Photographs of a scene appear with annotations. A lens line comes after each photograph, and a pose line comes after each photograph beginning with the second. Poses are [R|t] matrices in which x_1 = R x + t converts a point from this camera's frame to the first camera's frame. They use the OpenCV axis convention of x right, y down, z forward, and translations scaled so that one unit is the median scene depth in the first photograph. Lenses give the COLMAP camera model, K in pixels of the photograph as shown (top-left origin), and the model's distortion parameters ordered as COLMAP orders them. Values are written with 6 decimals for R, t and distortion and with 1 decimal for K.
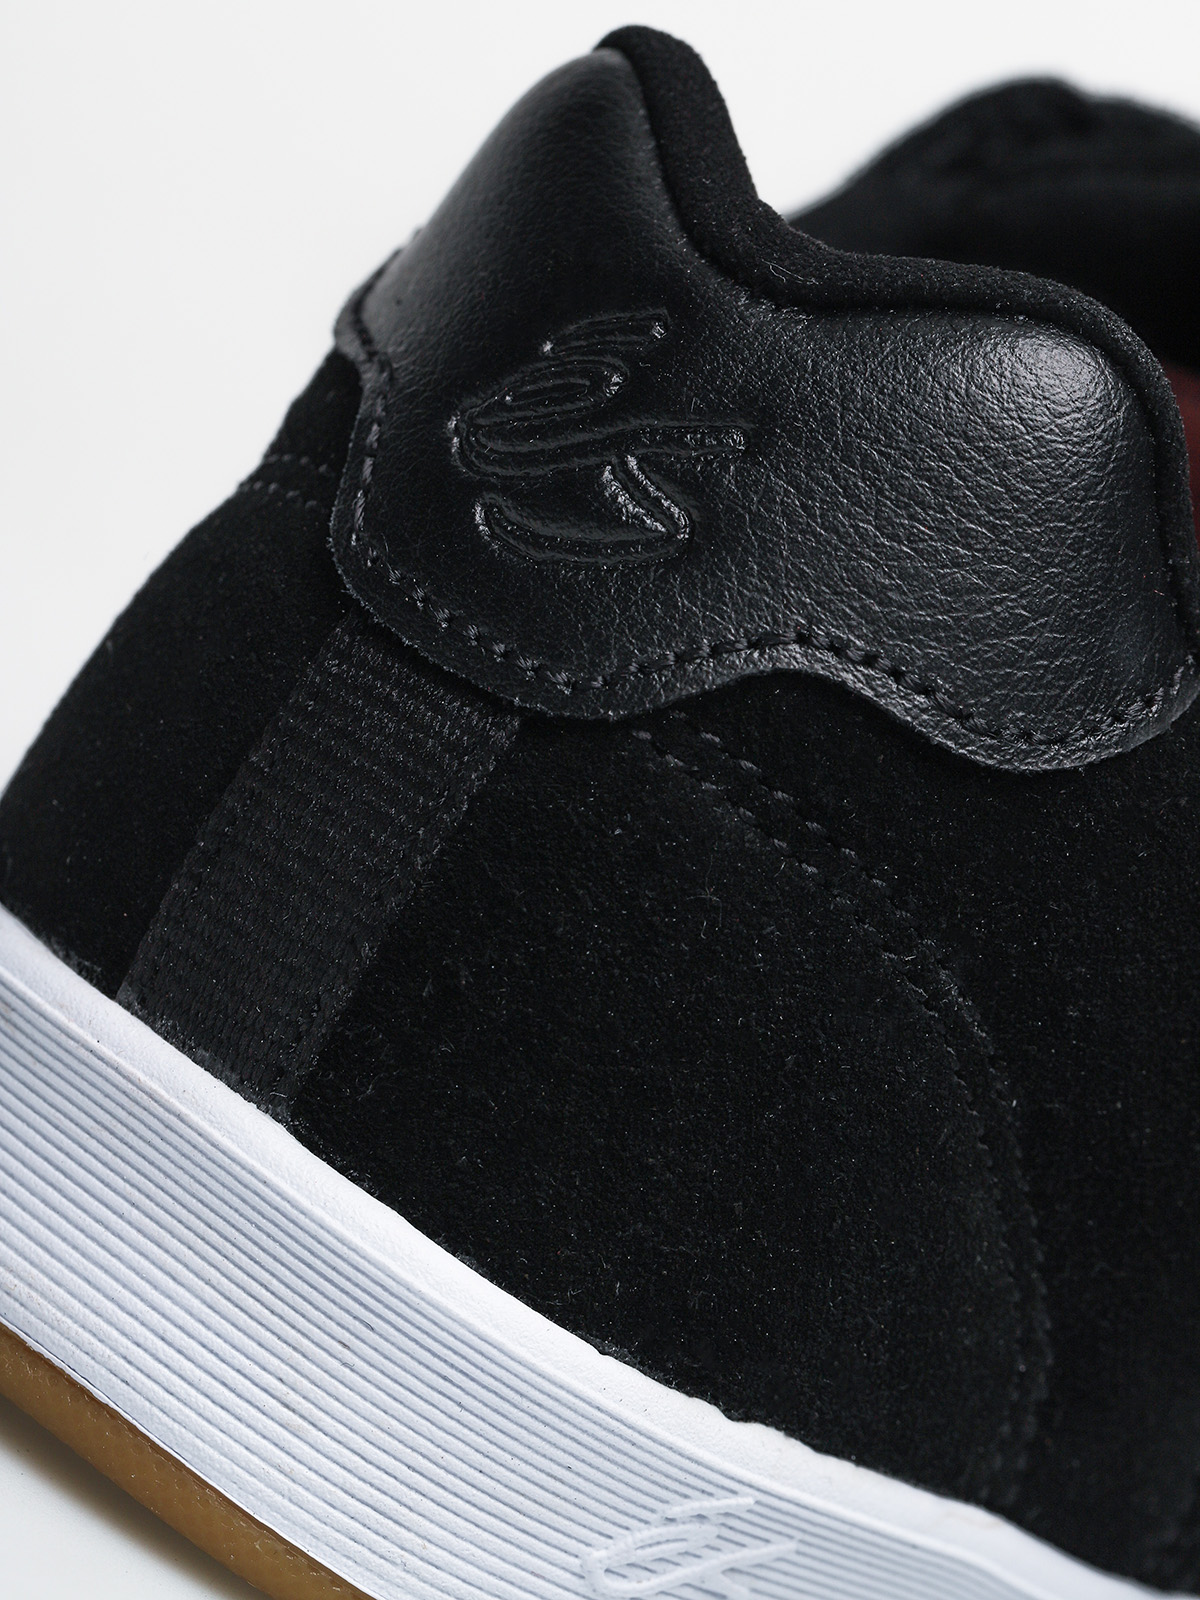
lens RADIAL K [[4501.3, 0, 600.0], [0, 4501.3, 800.0], [0, 0, 1]] dist [0.491298, 0.282104]
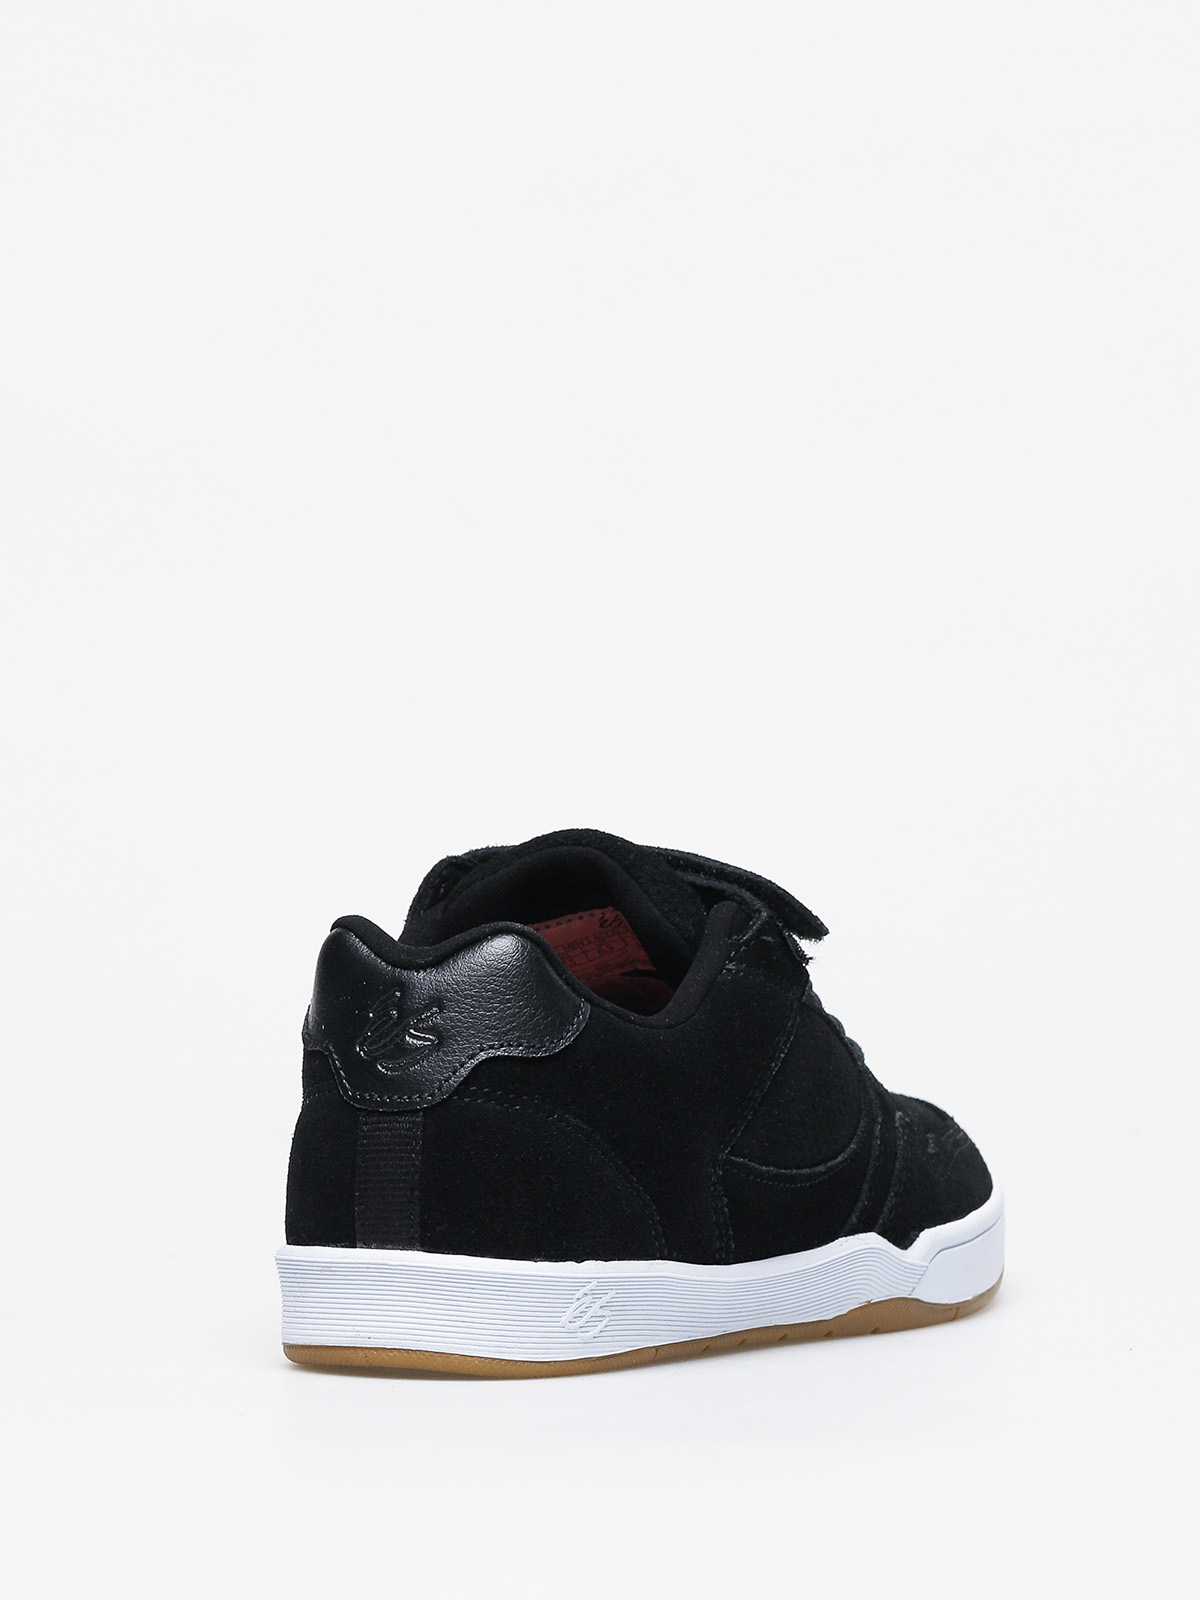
lens RADIAL K [[4501.3, 0, 600.0], [0, 4501.3, 800.0], [0, 0, 1]] dist [0.491298, 0.282104]
pose [[0.859631, -0.492502, 0.135928, -0.244571], [0.505597, 0.858310, -0.087605, 0.143591], [-0.073522, 0.144033, 0.986838, -2.363438]]
